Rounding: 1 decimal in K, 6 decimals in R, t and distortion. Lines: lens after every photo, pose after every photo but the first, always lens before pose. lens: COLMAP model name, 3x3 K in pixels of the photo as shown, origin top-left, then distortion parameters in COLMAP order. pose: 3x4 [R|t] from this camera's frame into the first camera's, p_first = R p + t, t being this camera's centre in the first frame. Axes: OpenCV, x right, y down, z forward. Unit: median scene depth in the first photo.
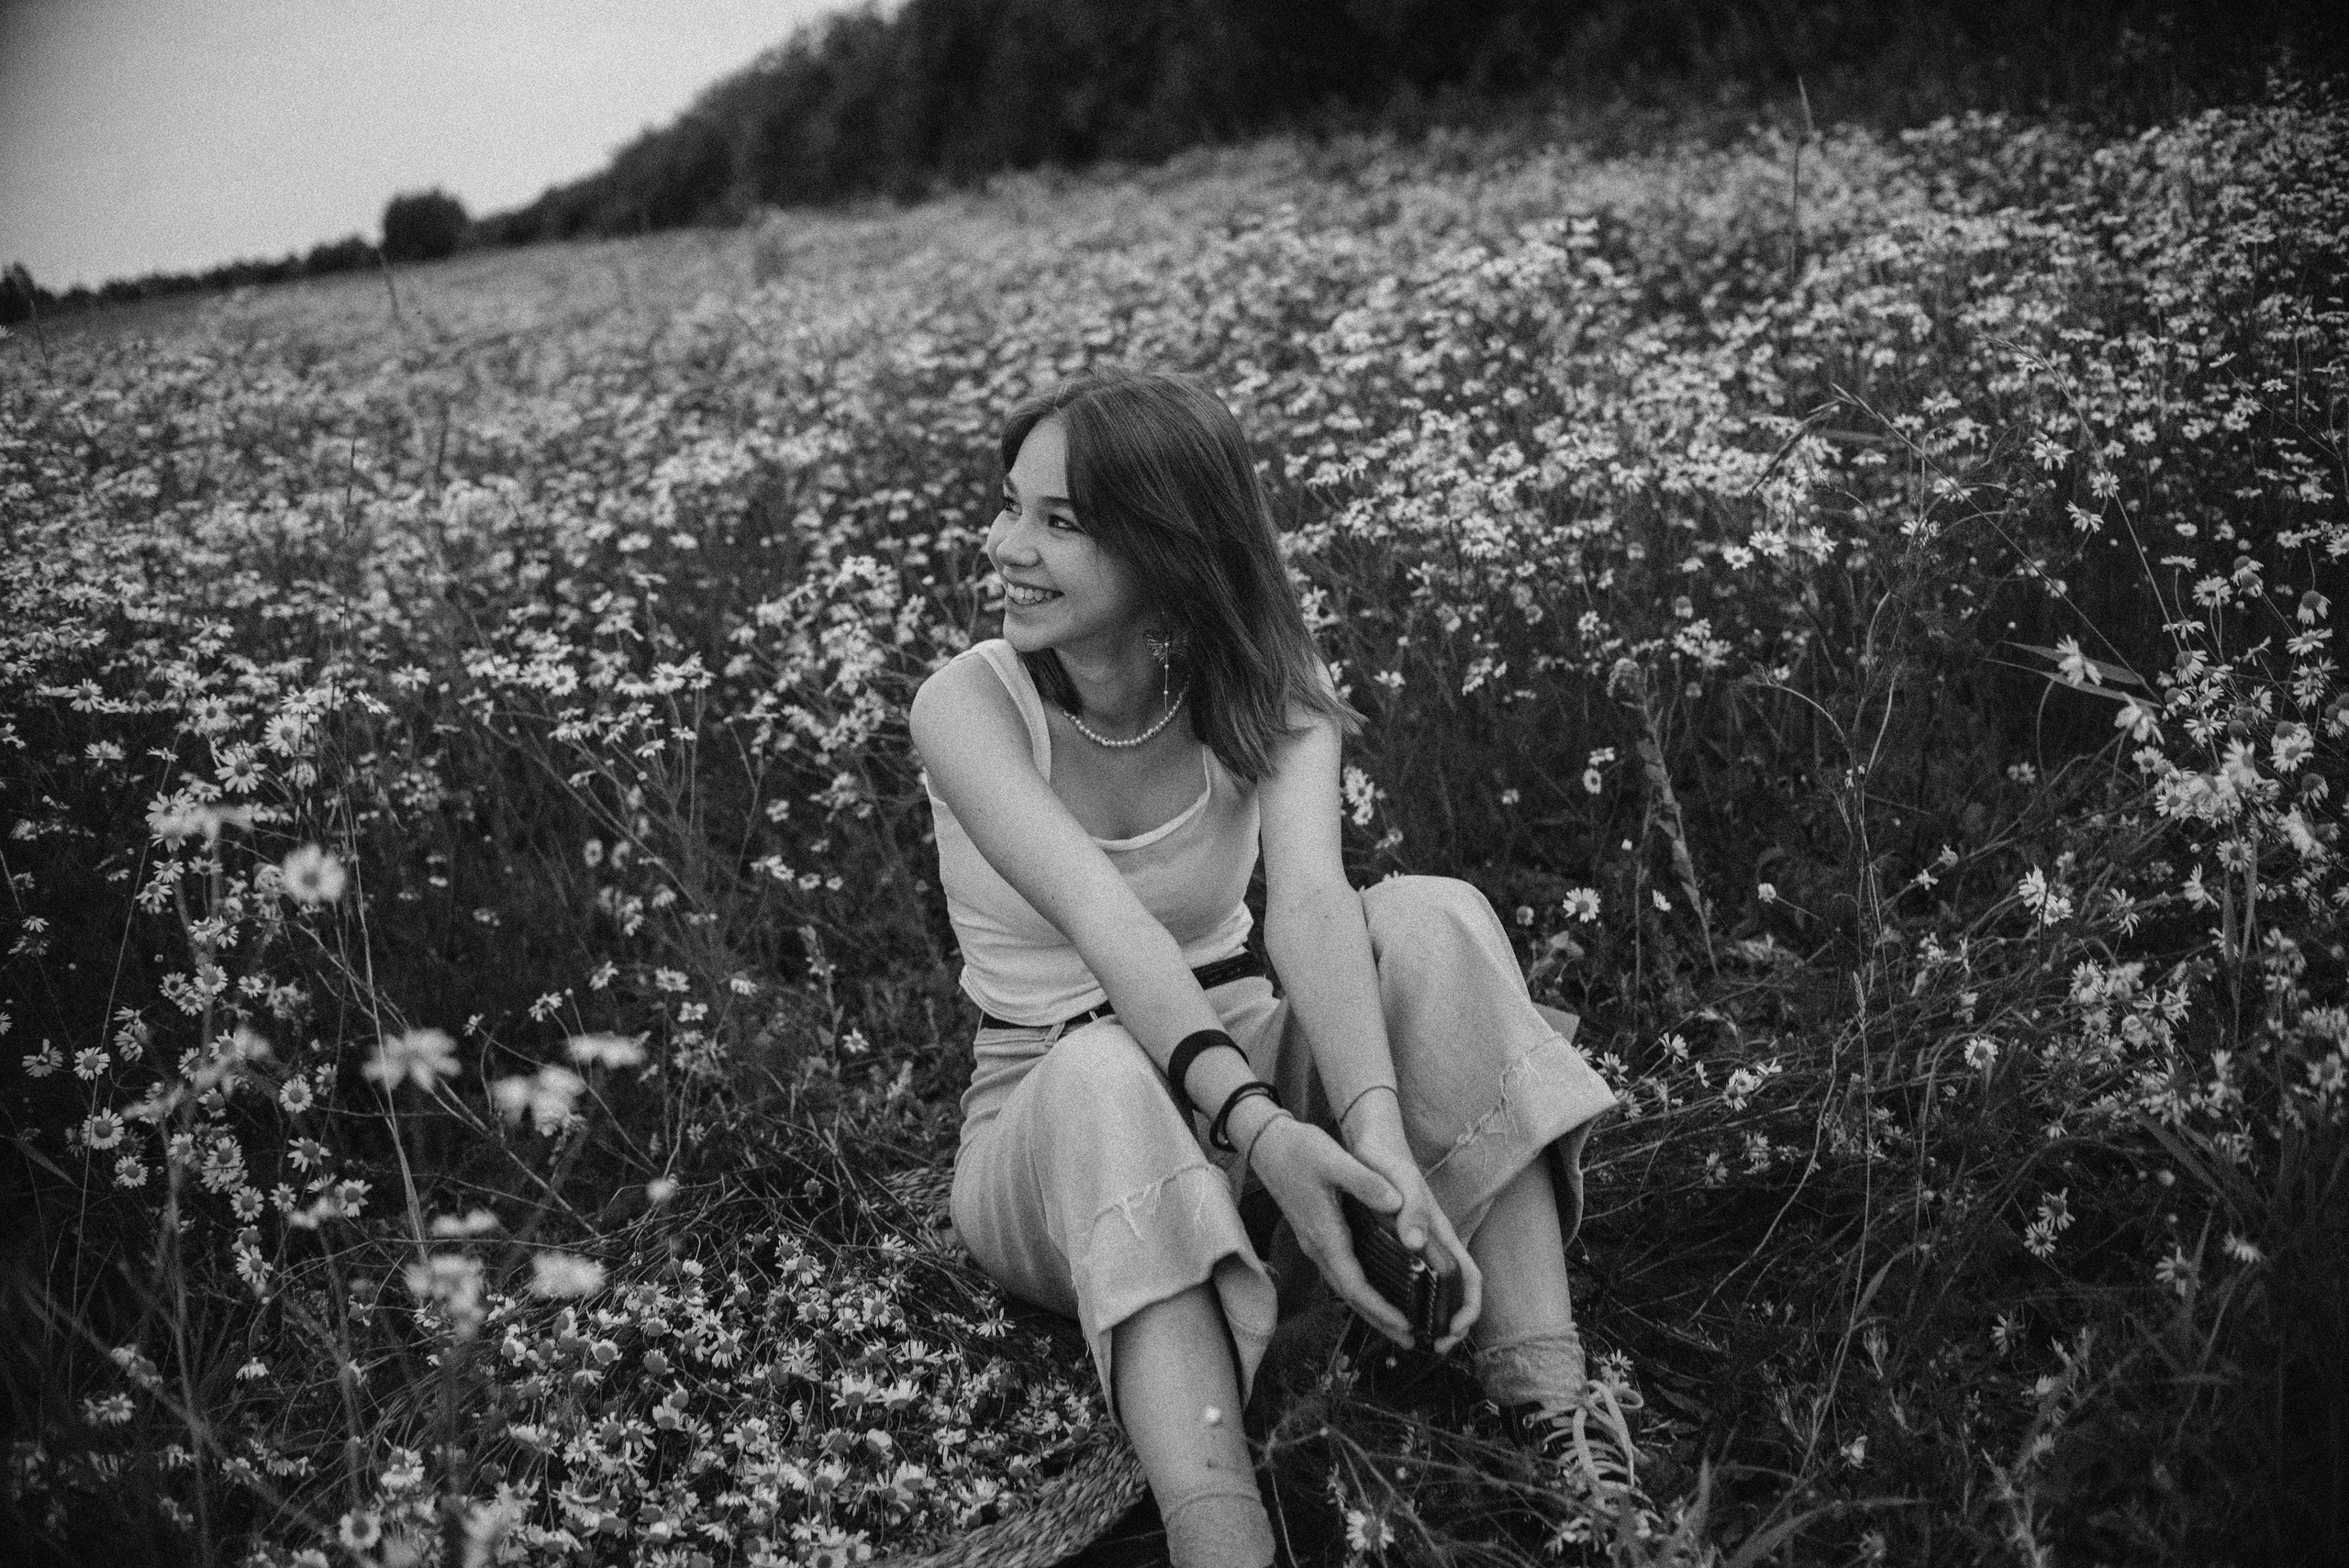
lens RADIAL K [[2438.0, 0, 1154.0], [0, 2438.0, 776.1], [0, 0, 1]] dist [-0.107276, 0.000000]
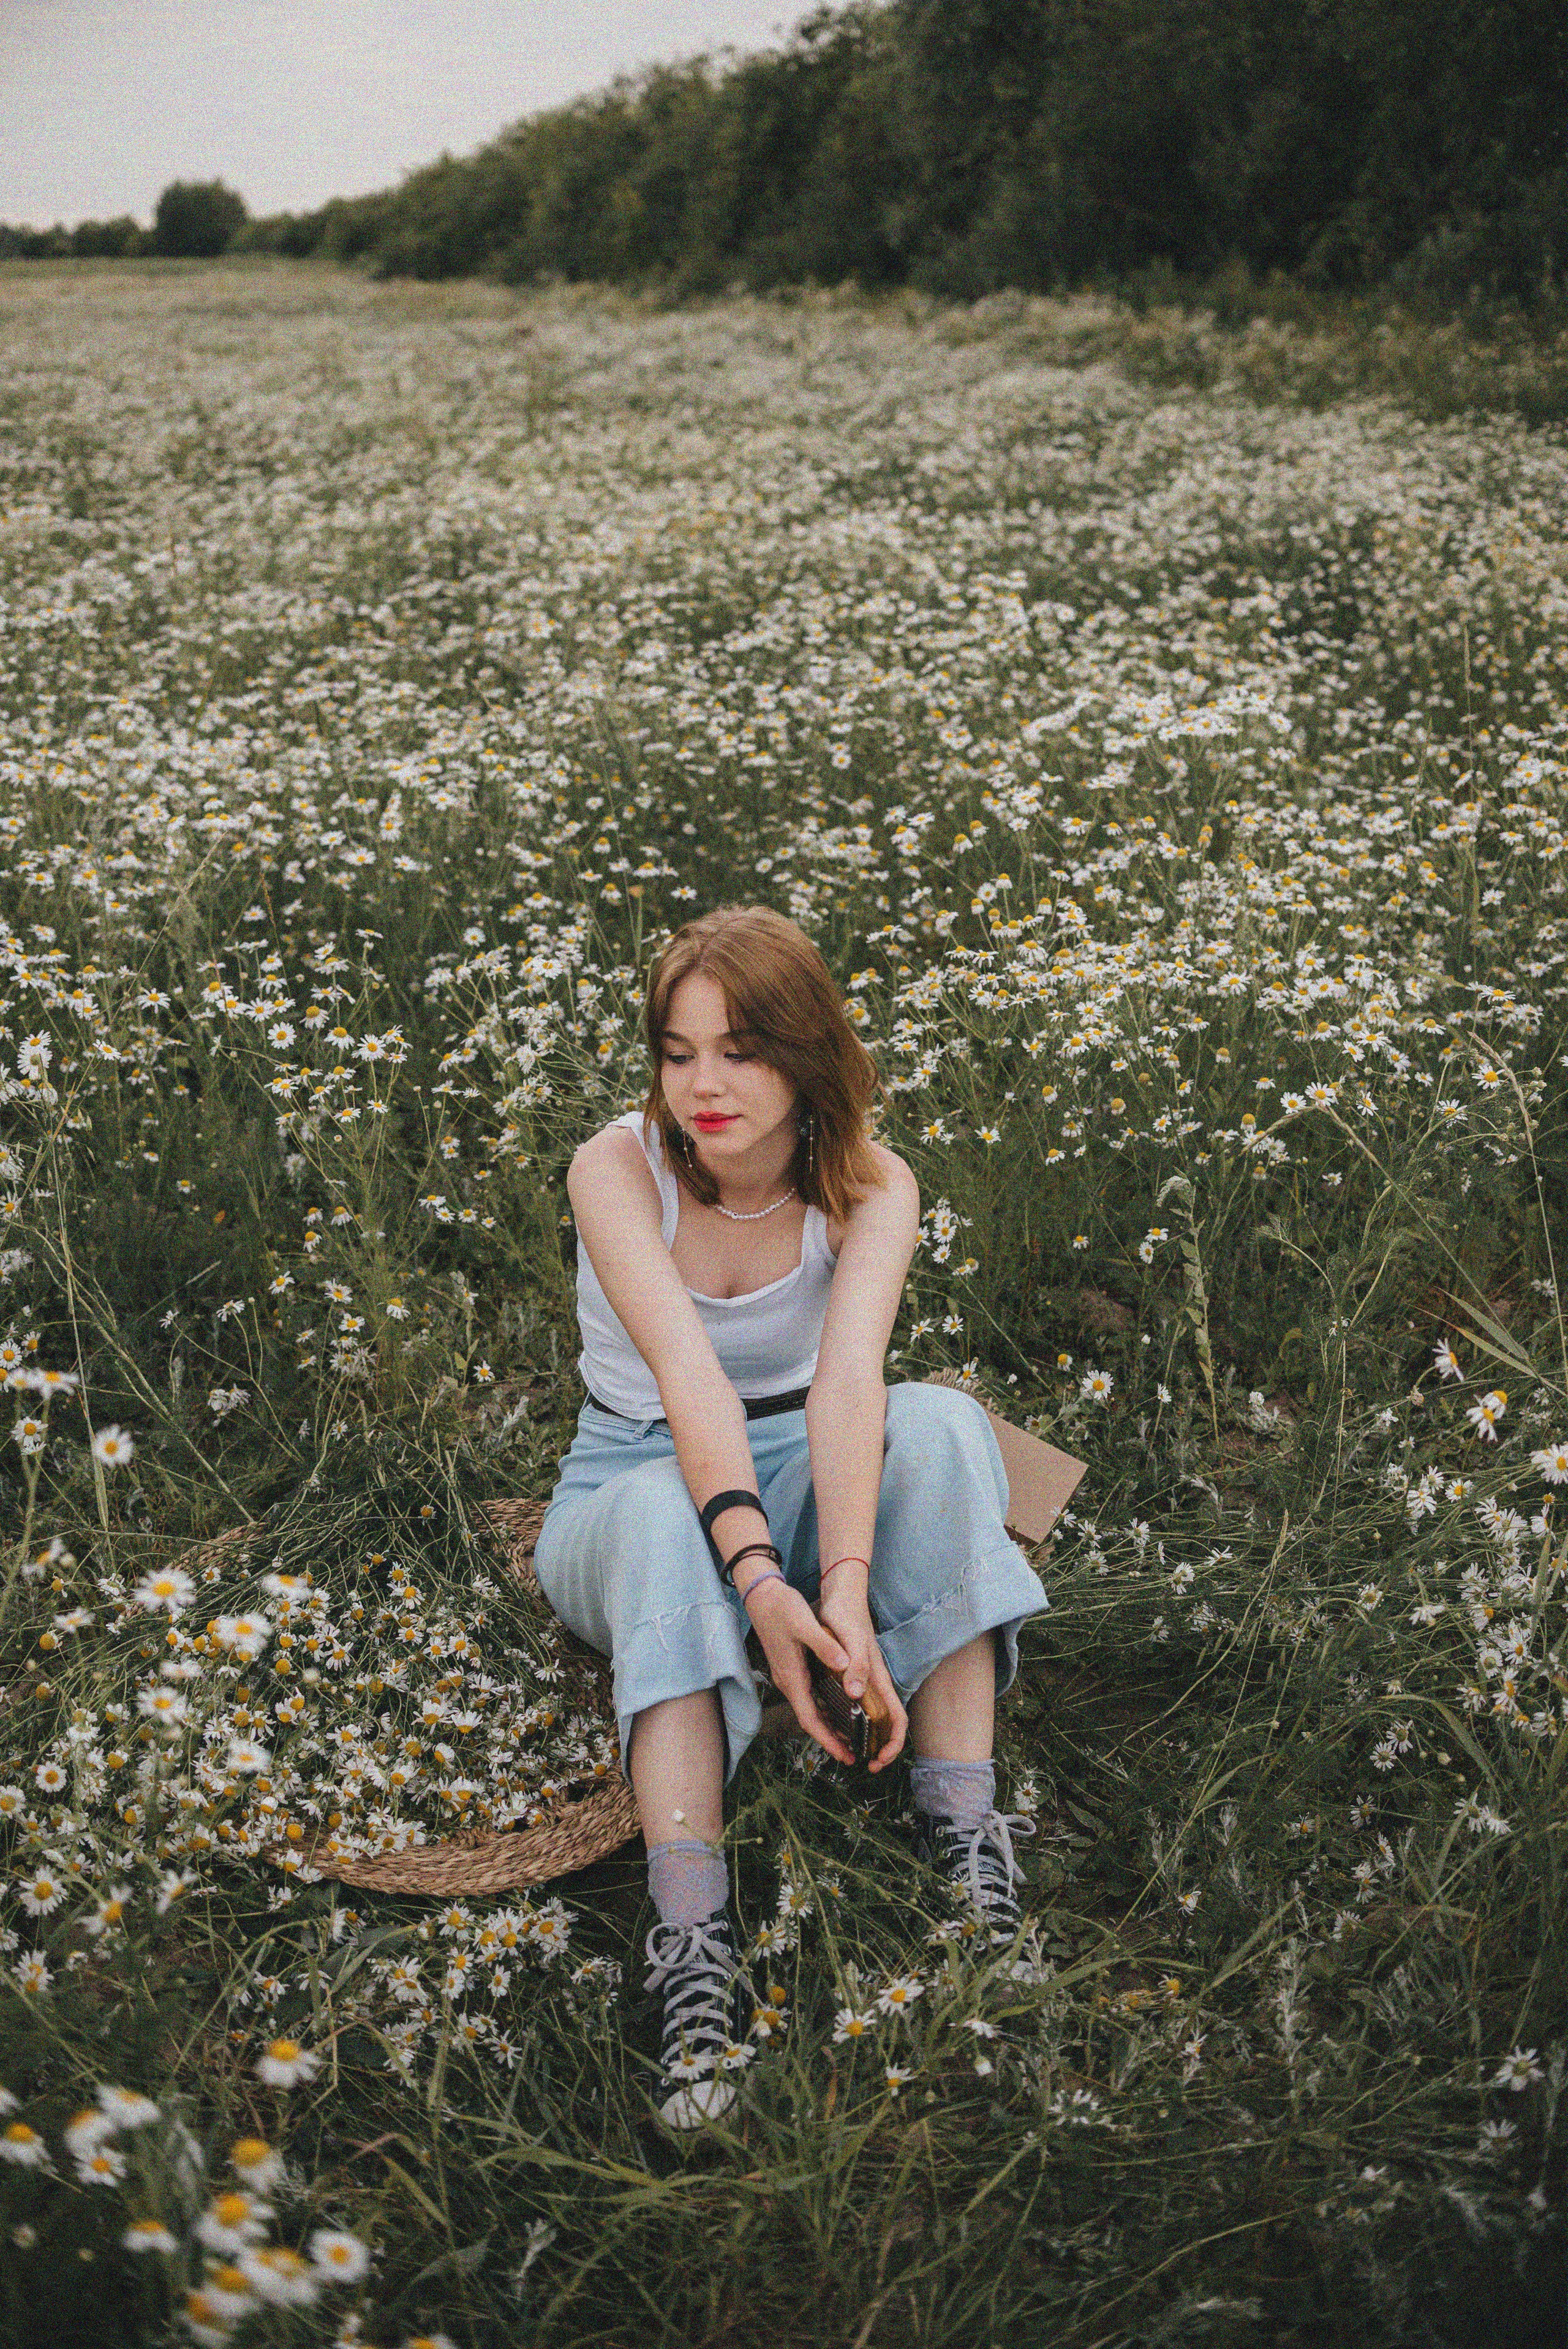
lens RADIAL K [[2558.8, 0, 725.4], [0, 2558.8, 1159.4], [0, 0, 1]] dist [-0.130617, 0.000000]
pose [[0.985903, 0.162404, -0.040258, 0.034590], [-0.157367, 0.981764, 0.106654, -0.191862], [0.056845, -0.098815, 0.993481, -0.286350]]
